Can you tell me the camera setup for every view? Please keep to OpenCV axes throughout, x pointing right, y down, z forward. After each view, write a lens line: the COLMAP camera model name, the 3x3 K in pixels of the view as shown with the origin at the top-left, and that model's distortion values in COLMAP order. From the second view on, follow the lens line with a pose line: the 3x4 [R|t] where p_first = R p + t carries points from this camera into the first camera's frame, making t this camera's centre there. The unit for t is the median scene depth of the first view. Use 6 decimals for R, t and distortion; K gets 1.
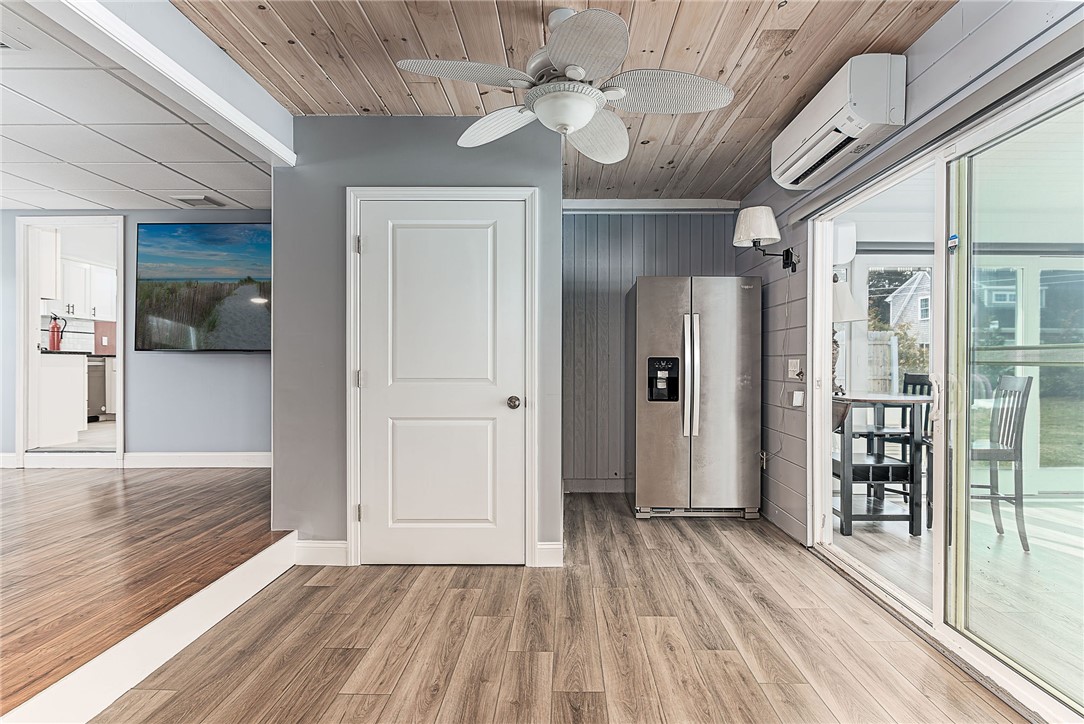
lens RADIAL K [[560.1, 0, 545.8], [0, 560.1, 358.7], [0, 0, 1]] dist [-0.004329, -0.001440]
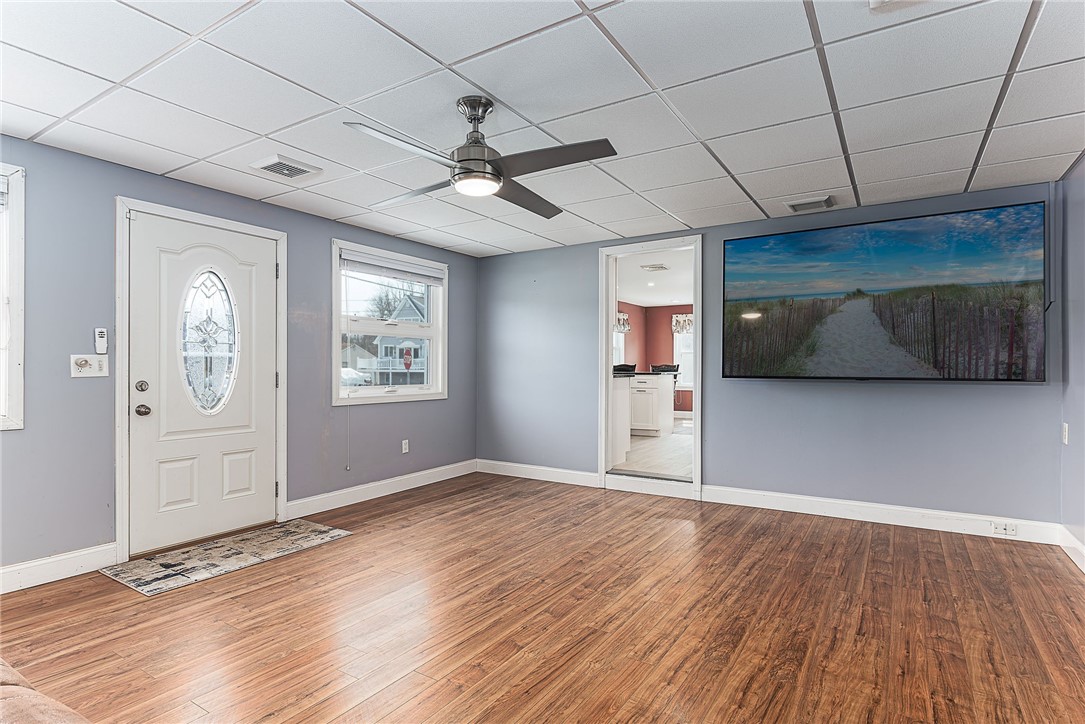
lens RADIAL K [[560.6, 0, 546.0], [0, 560.6, 366.3], [0, 0, 1]] dist [-0.004329, -0.001440]
pose [[0.838347, 0.001854, -0.545133, -0.469043], [-0.001380, 0.999998, 0.001278, -0.033883], [0.545135, -0.000319, 0.838348, 0.061714]]
